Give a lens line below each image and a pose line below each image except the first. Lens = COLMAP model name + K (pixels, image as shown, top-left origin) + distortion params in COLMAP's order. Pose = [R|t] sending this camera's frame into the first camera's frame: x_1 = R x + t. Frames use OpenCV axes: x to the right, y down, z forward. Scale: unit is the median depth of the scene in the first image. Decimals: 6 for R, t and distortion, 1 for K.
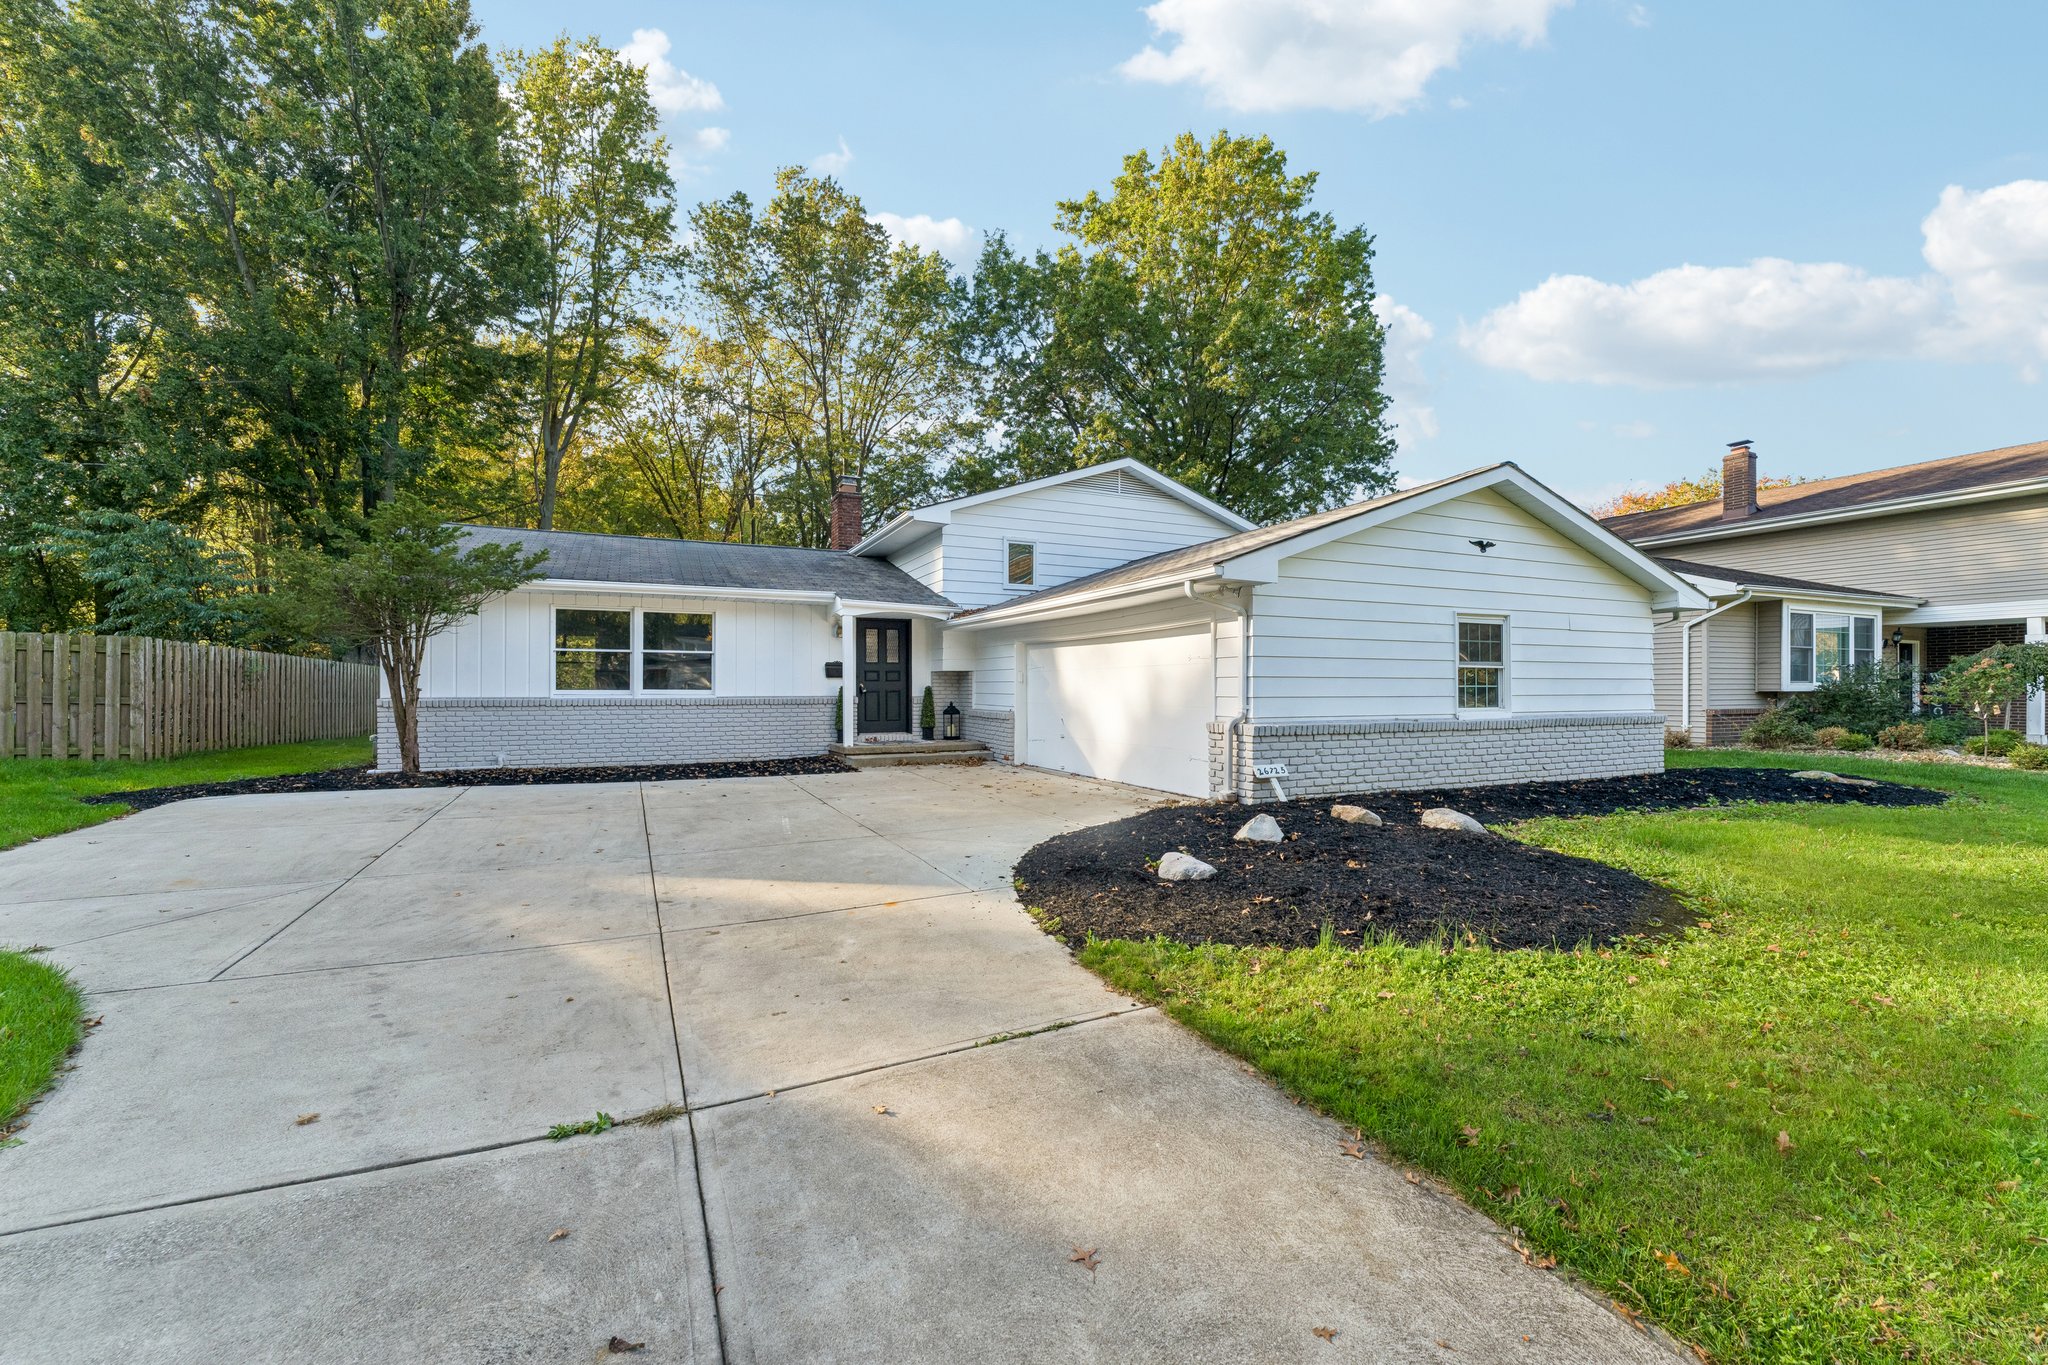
lens RADIAL K [[809.5, 0, 1018.7], [0, 809.5, 679.9], [0, 0, 1]] dist [0.000366, -0.001329]
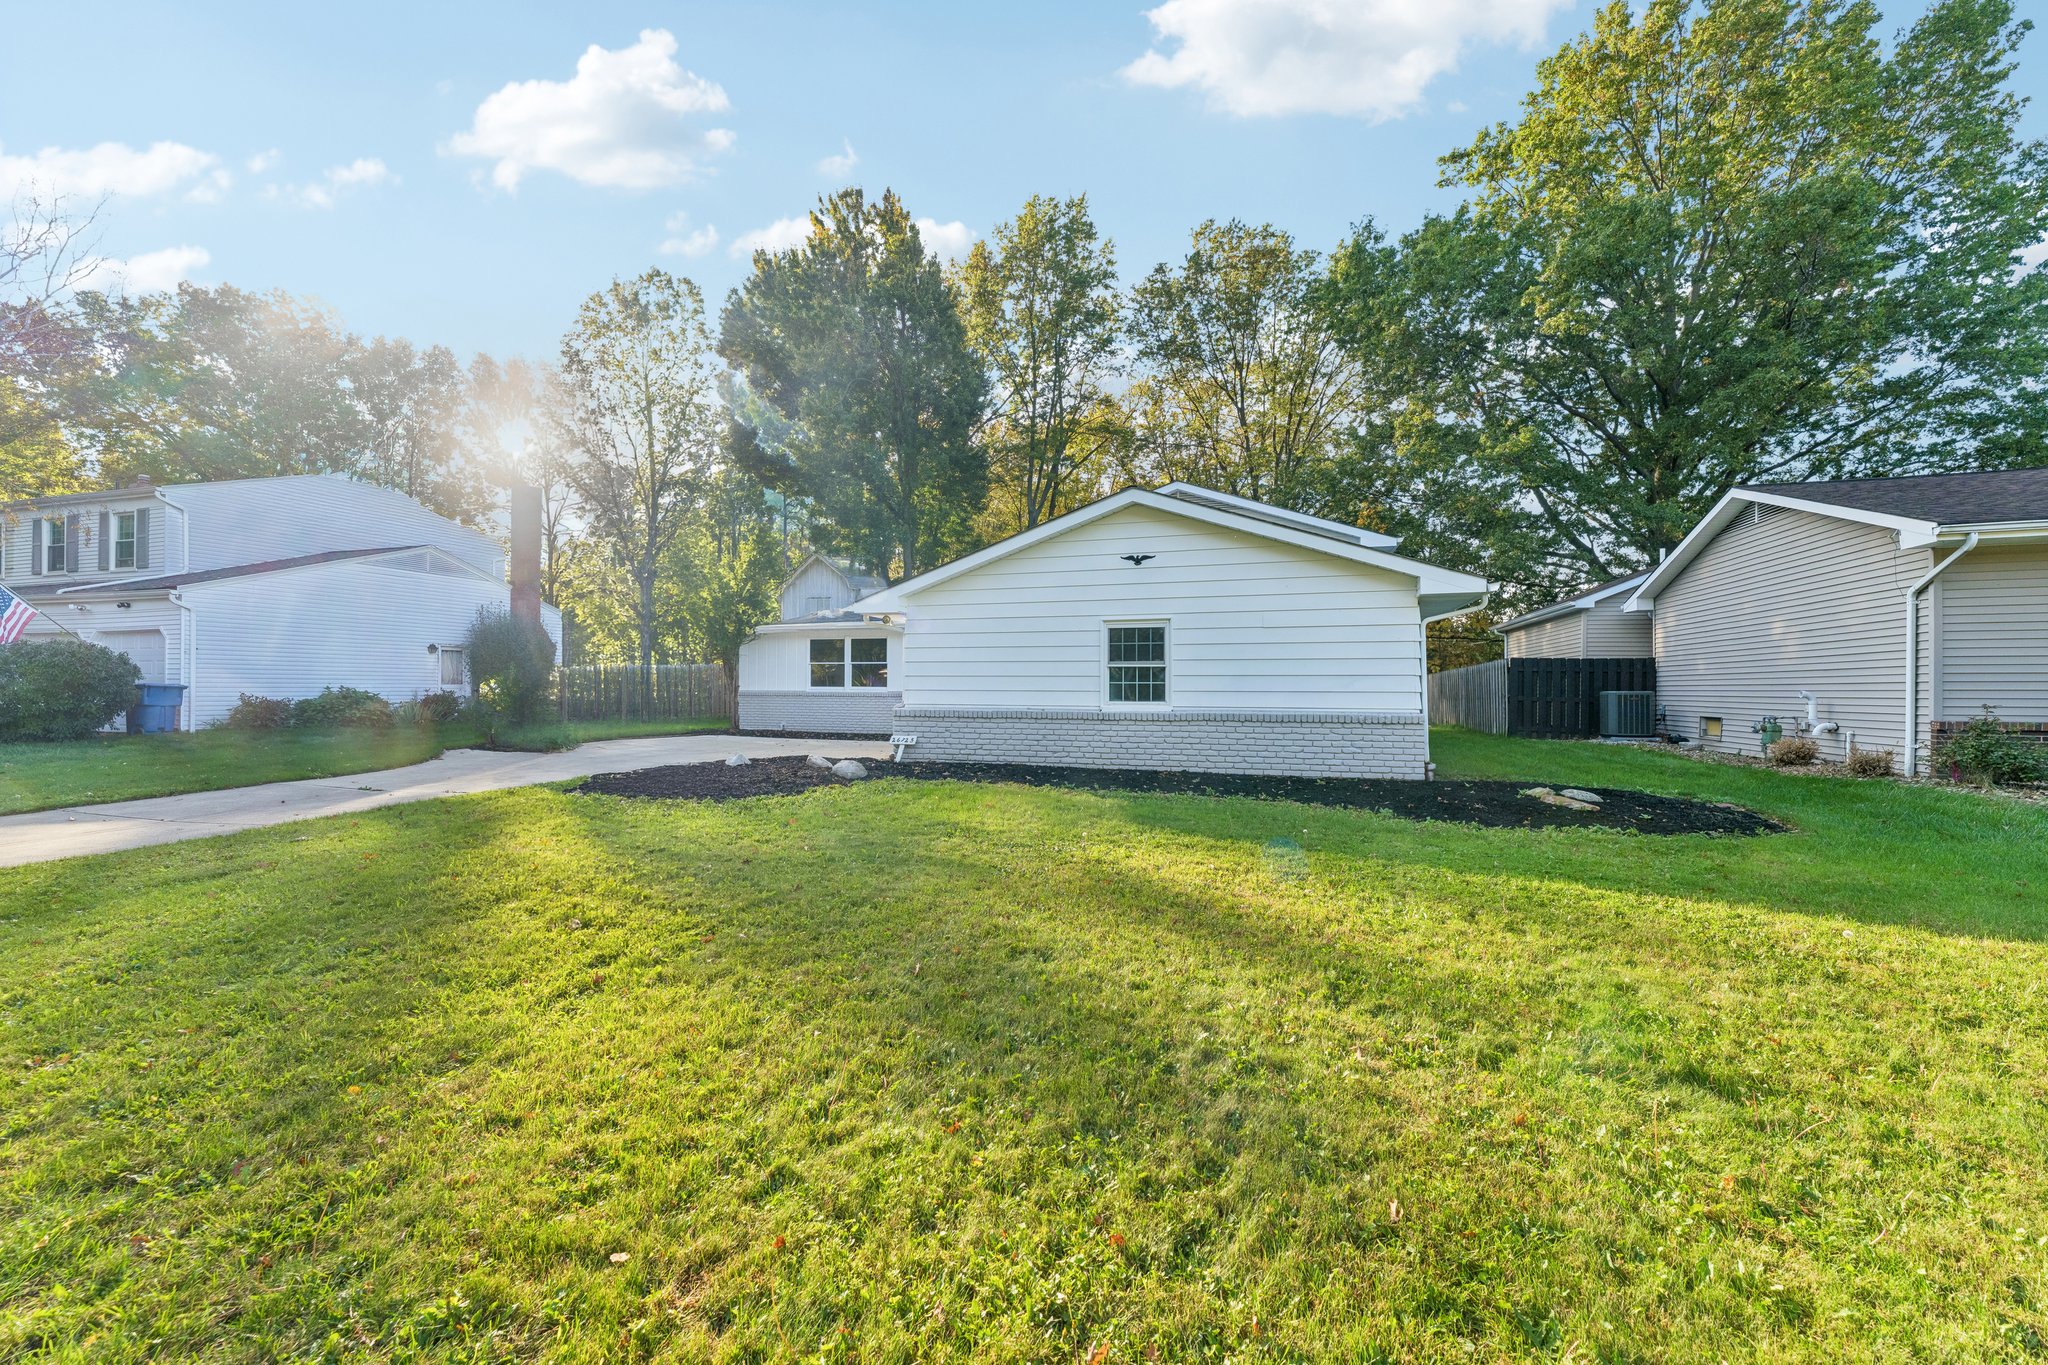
lens RADIAL K [[809.5, 0, 1036.0], [0, 809.5, 685.3], [0, 0, 1]] dist [0.000366, -0.001329]
pose [[0.744464, -0.001193, -0.667661, 0.906698], [0.002764, 0.999995, 0.001296, 0.006738], [0.667657, -0.002811, 0.744464, 0.041239]]
